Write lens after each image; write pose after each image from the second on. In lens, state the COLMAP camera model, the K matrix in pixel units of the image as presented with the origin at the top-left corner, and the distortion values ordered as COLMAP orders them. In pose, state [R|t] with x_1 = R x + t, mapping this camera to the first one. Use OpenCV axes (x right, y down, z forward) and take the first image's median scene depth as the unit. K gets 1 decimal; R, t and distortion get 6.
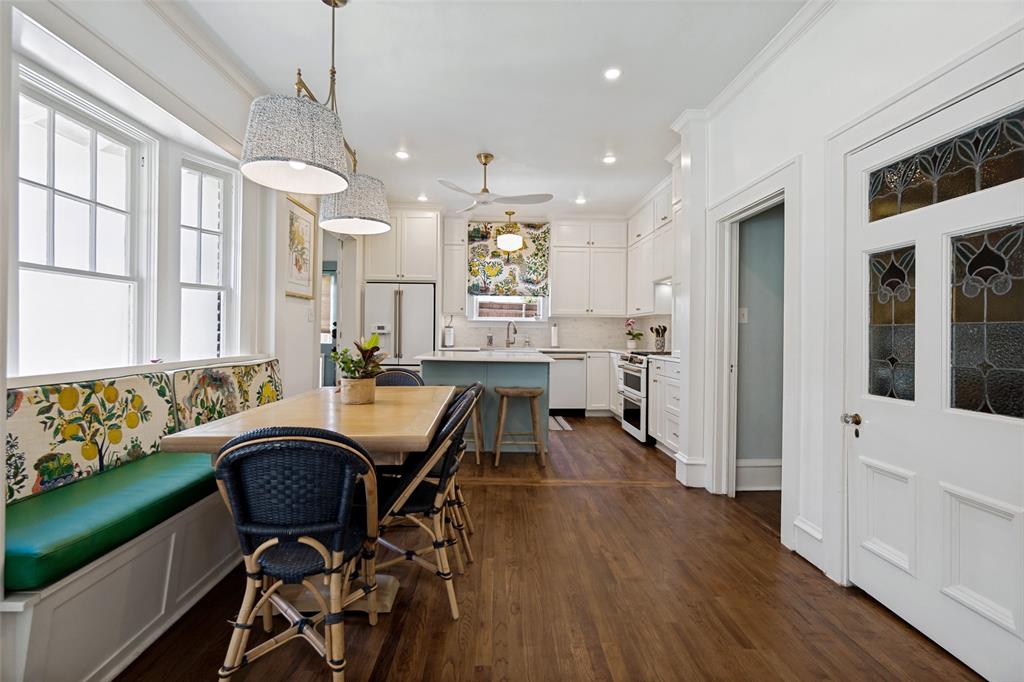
lens RADIAL K [[469.5, 0, 500.1], [0, 469.5, 332.0], [0, 0, 1]] dist [-0.006196, 0.000128]
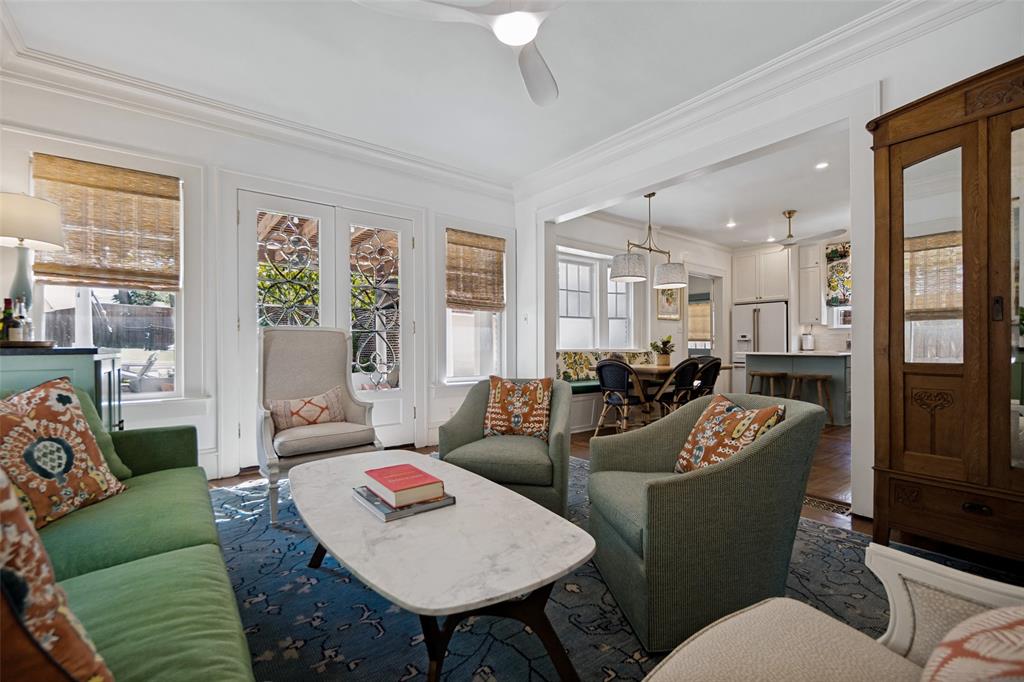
lens RADIAL K [[439.0, 0, 508.7], [0, 439.0, 345.1], [0, 0, 1]] dist [-0.010876, 0.001665]
pose [[0.598184, -0.014275, -0.801232, 0.342031], [0.008313, 0.999898, -0.011608, 0.024431], [0.801316, 0.000283, 0.598242, -0.315850]]
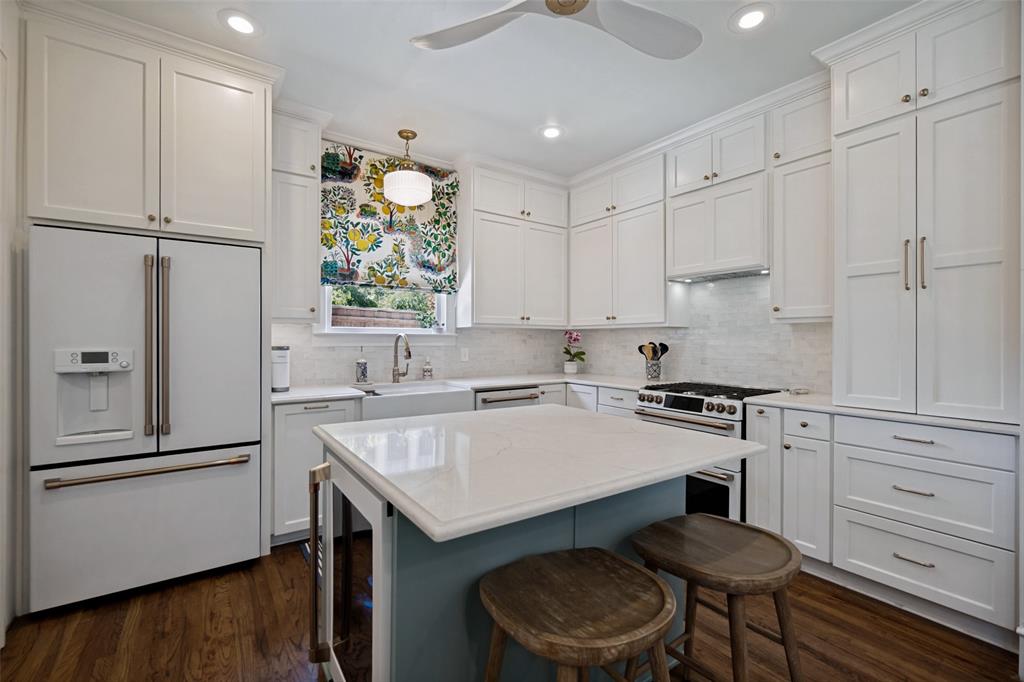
lens RADIAL K [[439.0, 0, 504.6], [0, 439.0, 340.3], [0, 0, 1]] dist [-0.010876, 0.001665]
pose [[0.830197, -0.009845, 0.557383, -0.165552], [0.005857, 0.999943, 0.008938, -0.020697], [-0.557439, -0.004156, 0.830207, 0.509430]]
